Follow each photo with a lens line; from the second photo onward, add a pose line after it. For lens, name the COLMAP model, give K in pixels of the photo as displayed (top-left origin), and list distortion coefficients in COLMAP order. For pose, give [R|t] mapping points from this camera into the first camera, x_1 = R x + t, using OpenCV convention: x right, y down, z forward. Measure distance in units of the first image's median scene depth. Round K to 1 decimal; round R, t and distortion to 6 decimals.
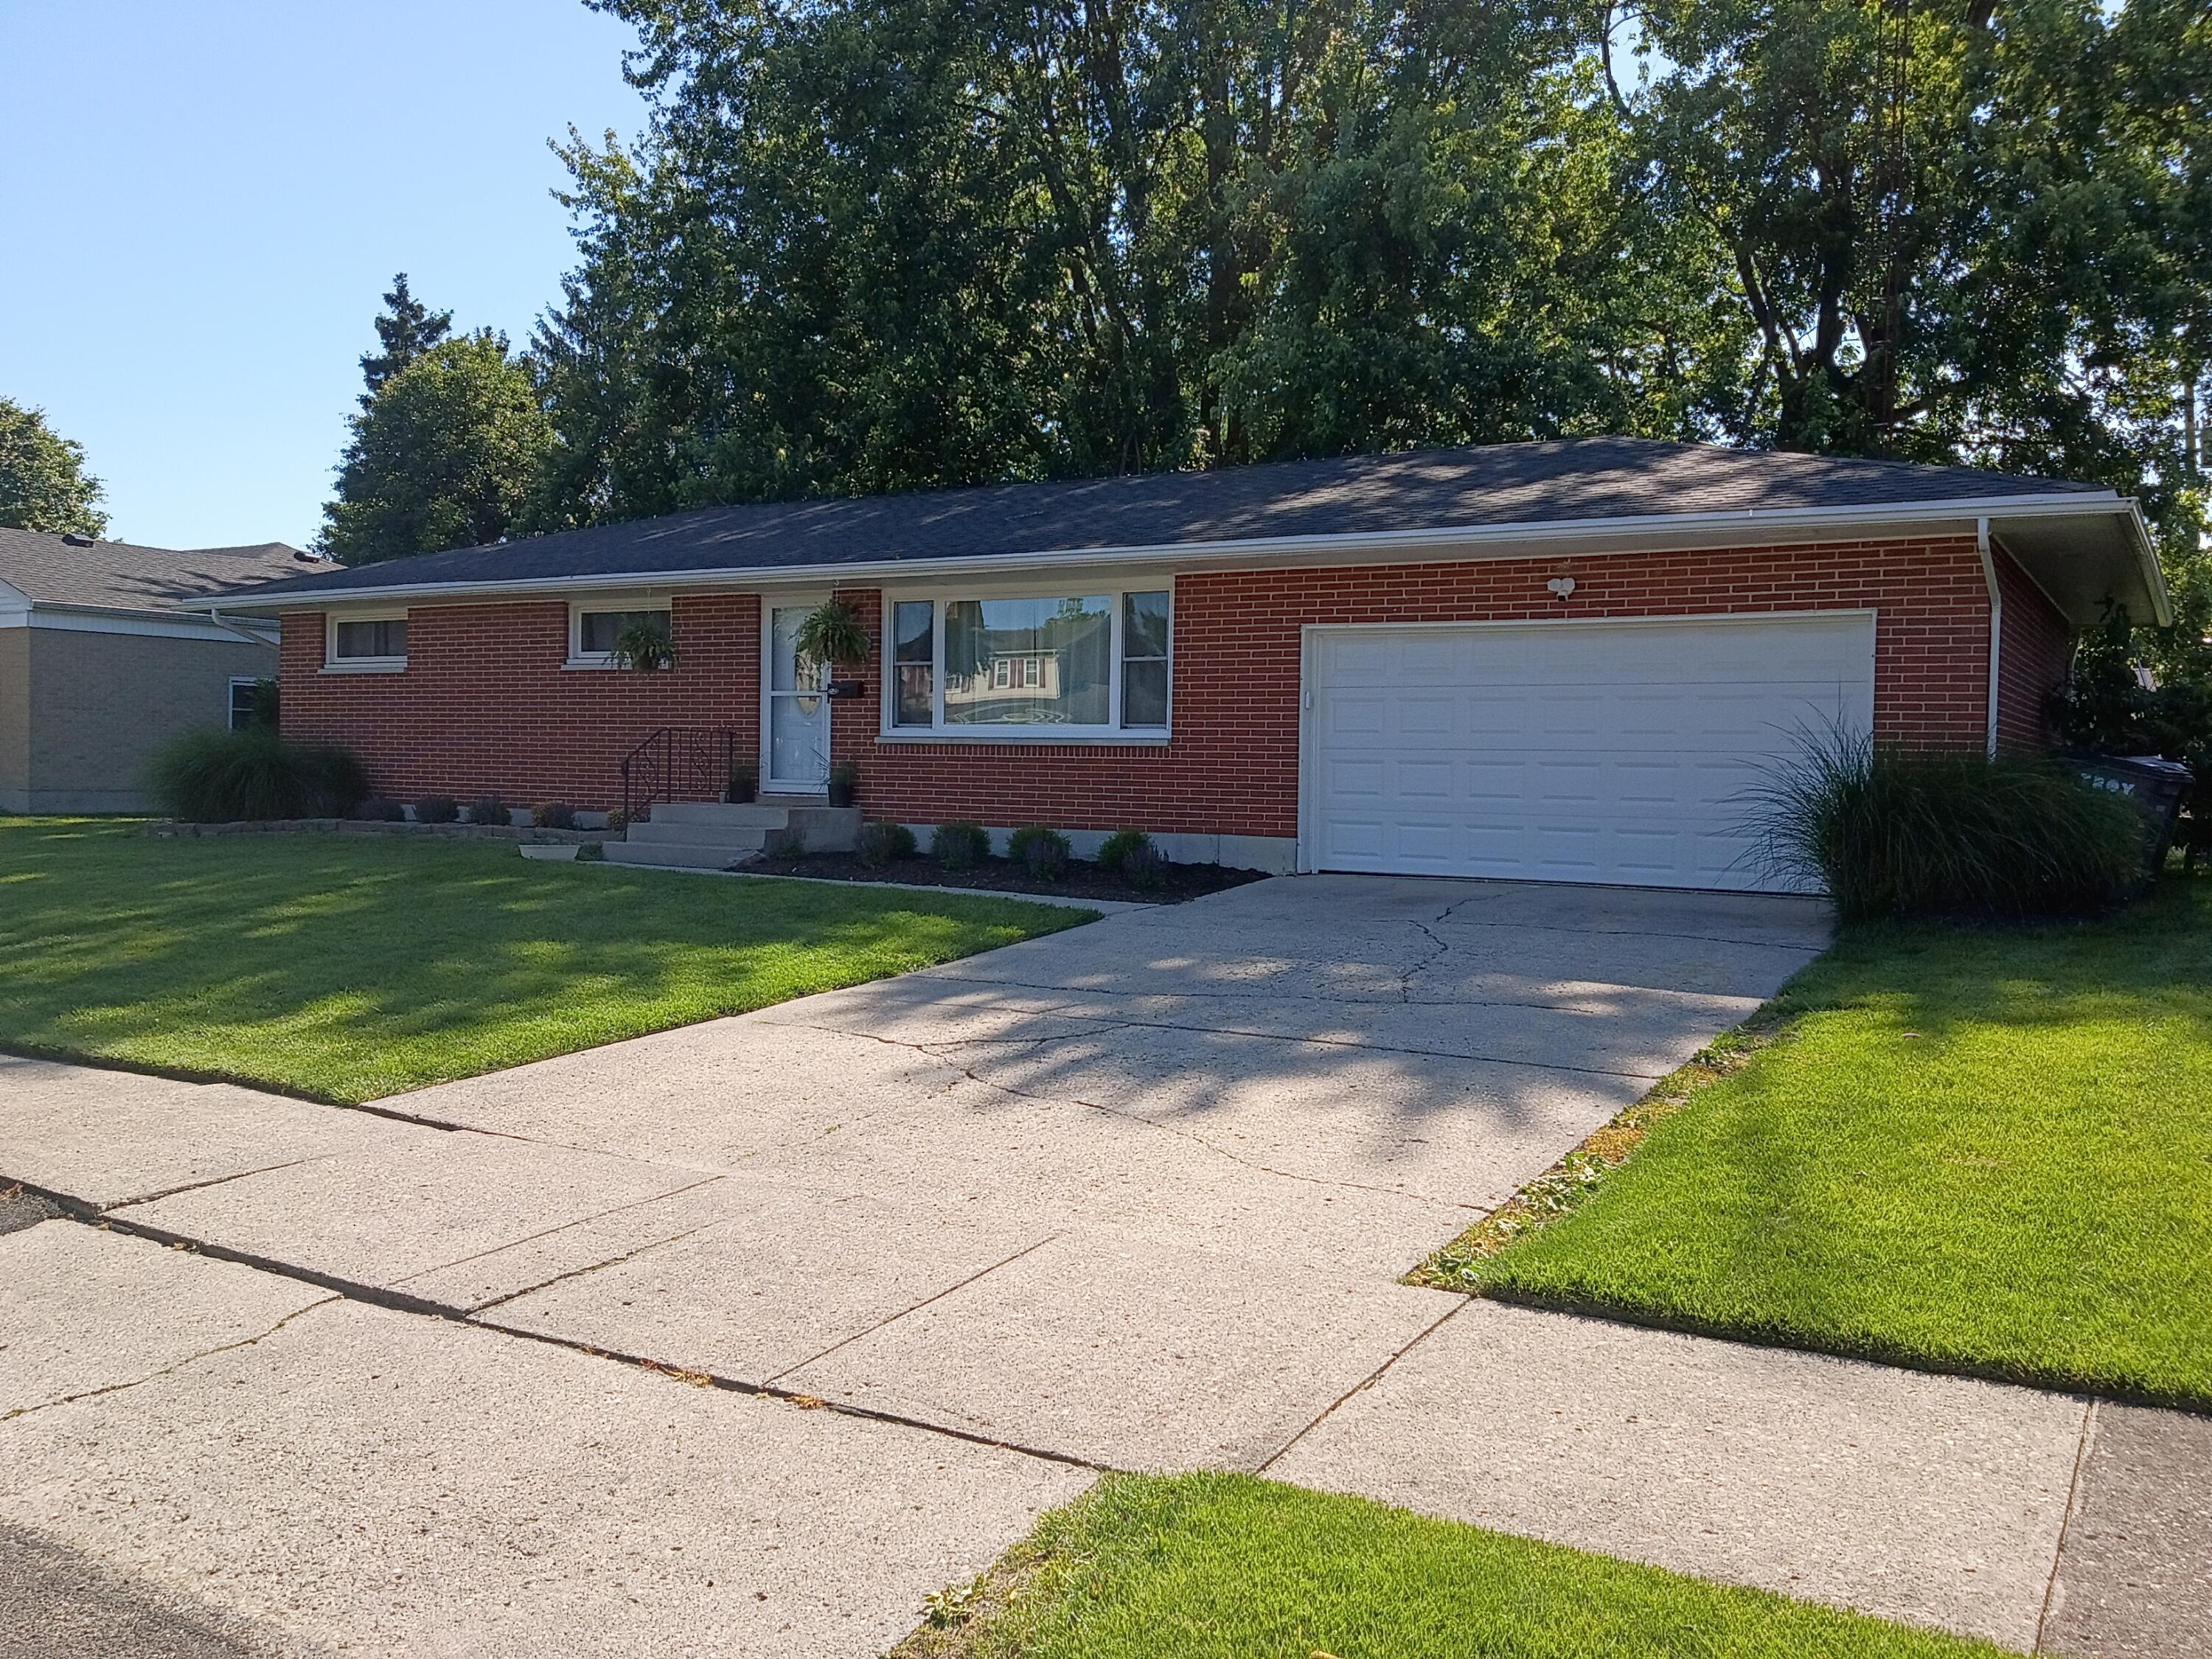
lens RADIAL K [[1825.7, 0, 1106.0], [0, 1825.7, 829.5], [0, 0, 1]] dist [0.068475, -0.110148]
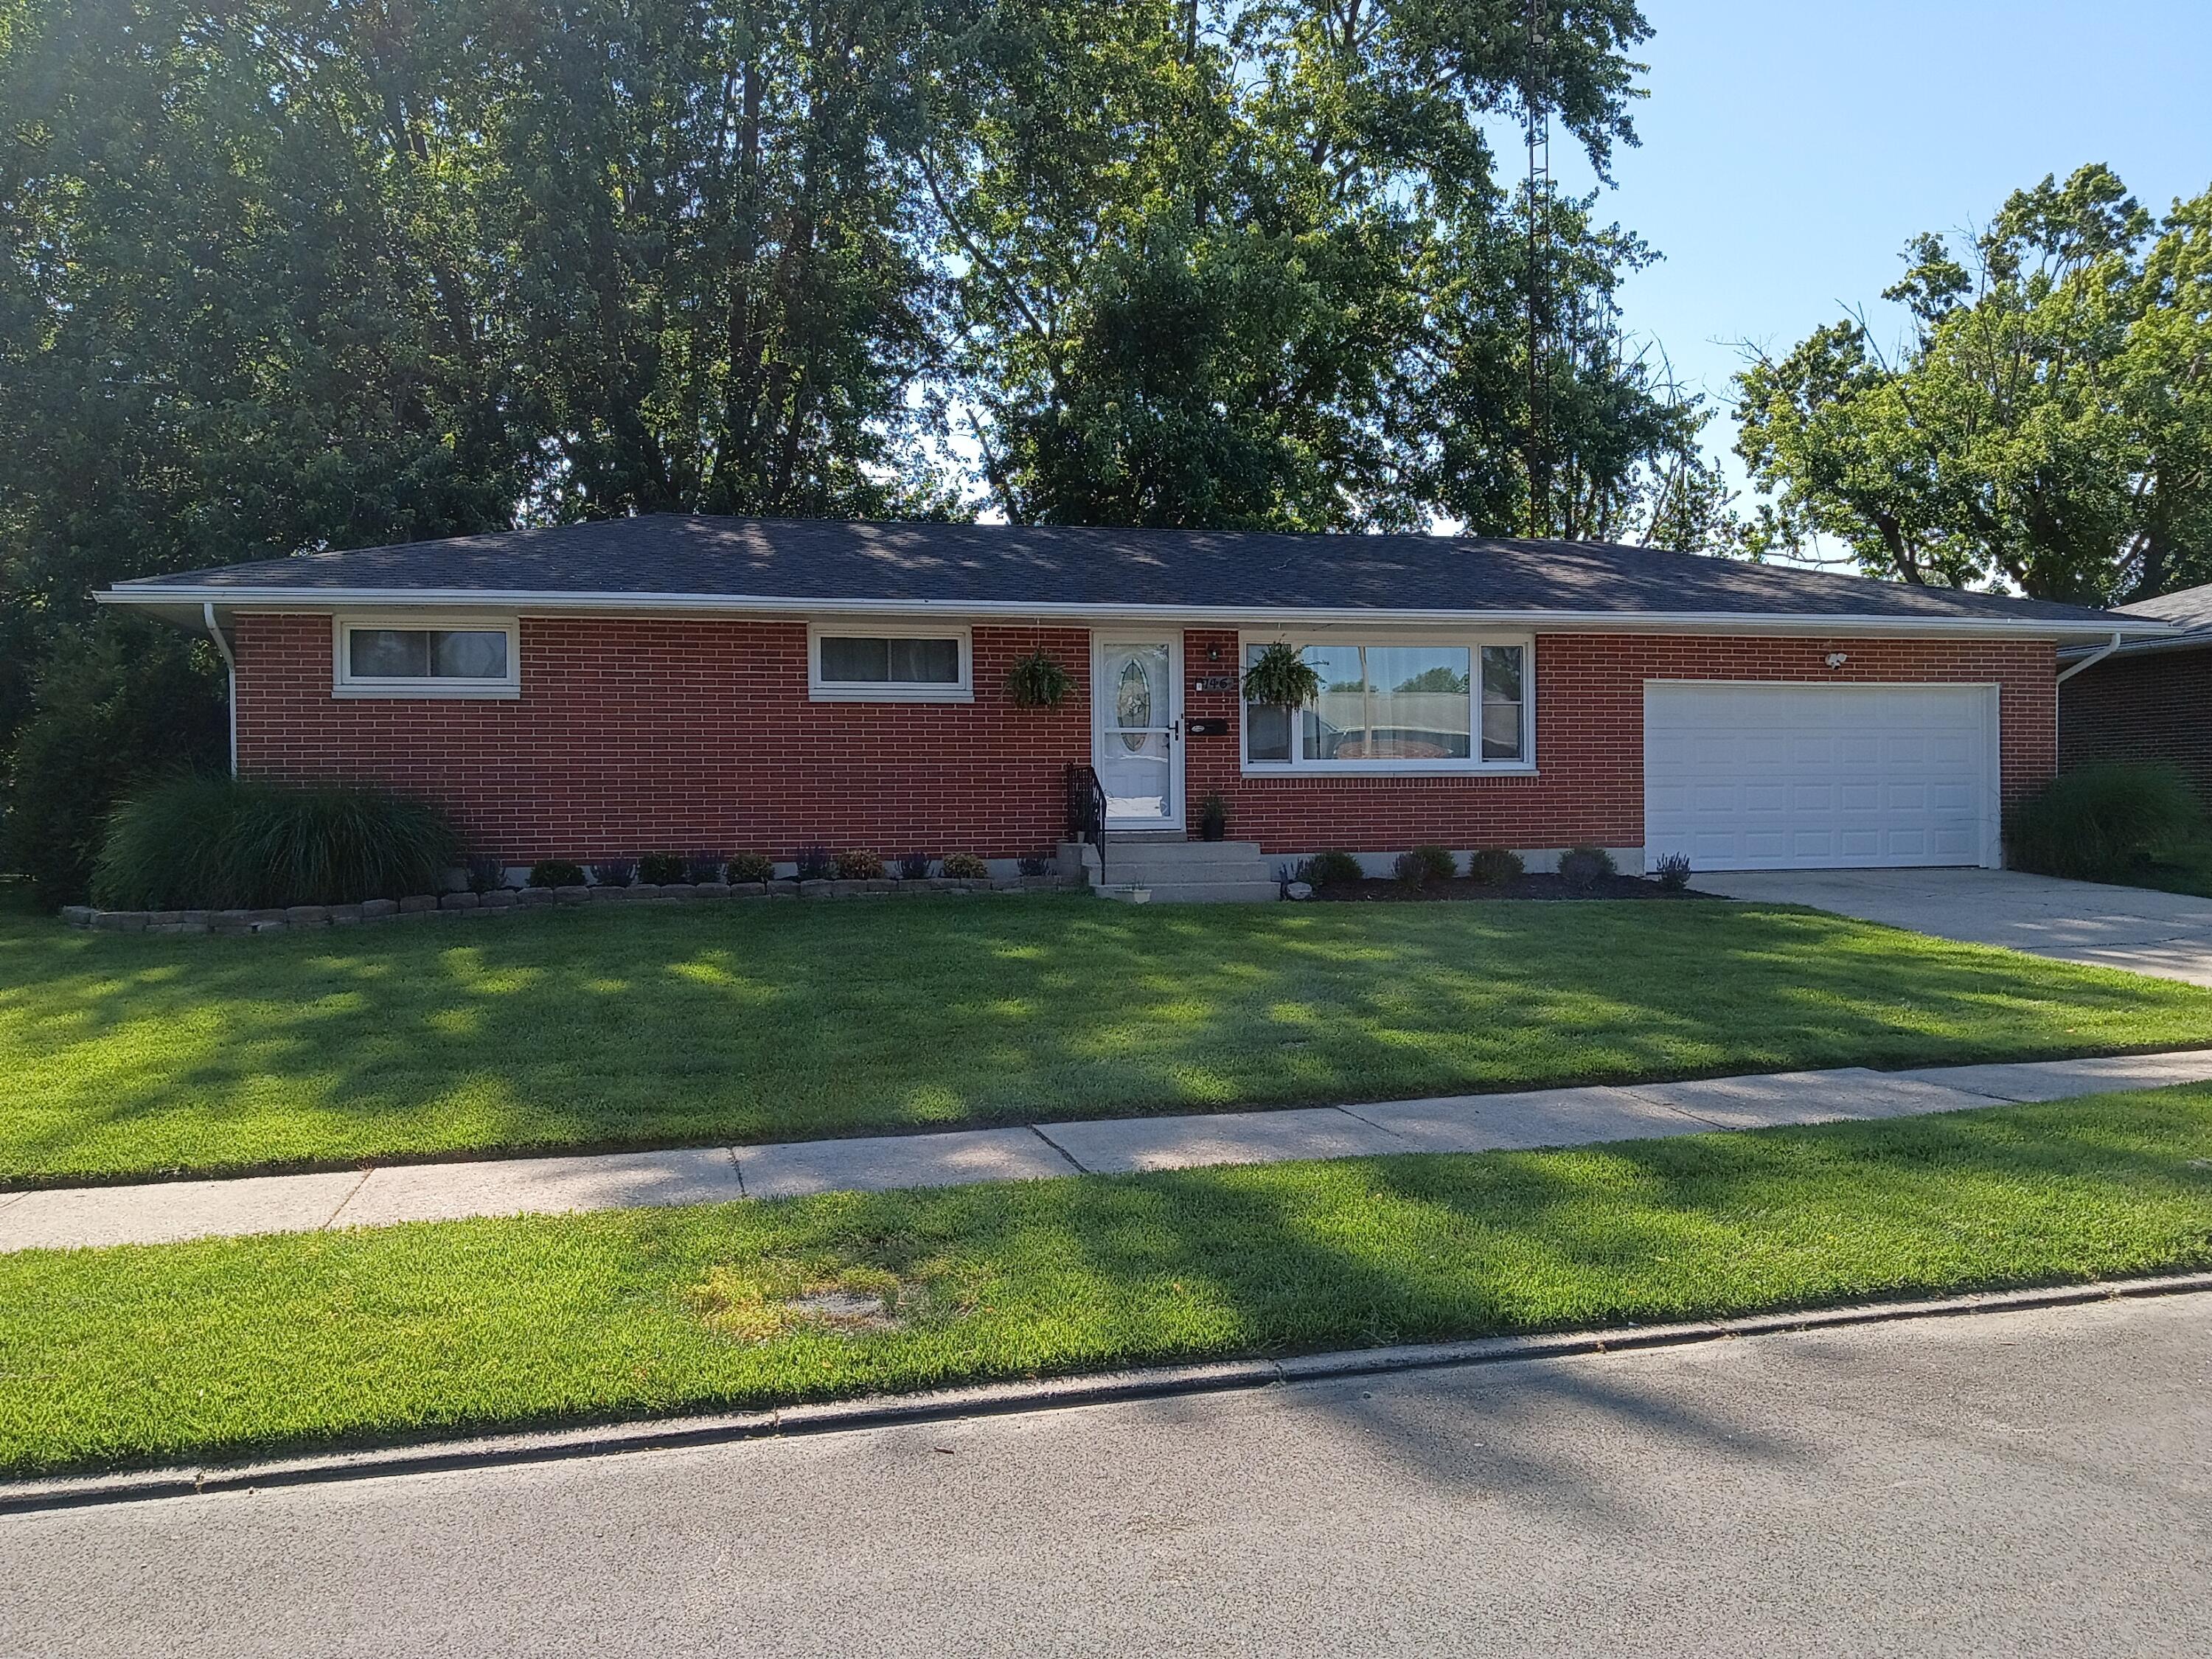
lens RADIAL K [[1825.7, 0, 1106.0], [0, 1825.7, 829.5], [0, 0, 1]] dist [0.068475, -0.110148]
pose [[0.708067, -0.038872, 0.705074, -0.959464], [0.043183, 0.998999, 0.011711, -0.035258], [-0.704823, 0.022155, 0.709037, 0.331902]]
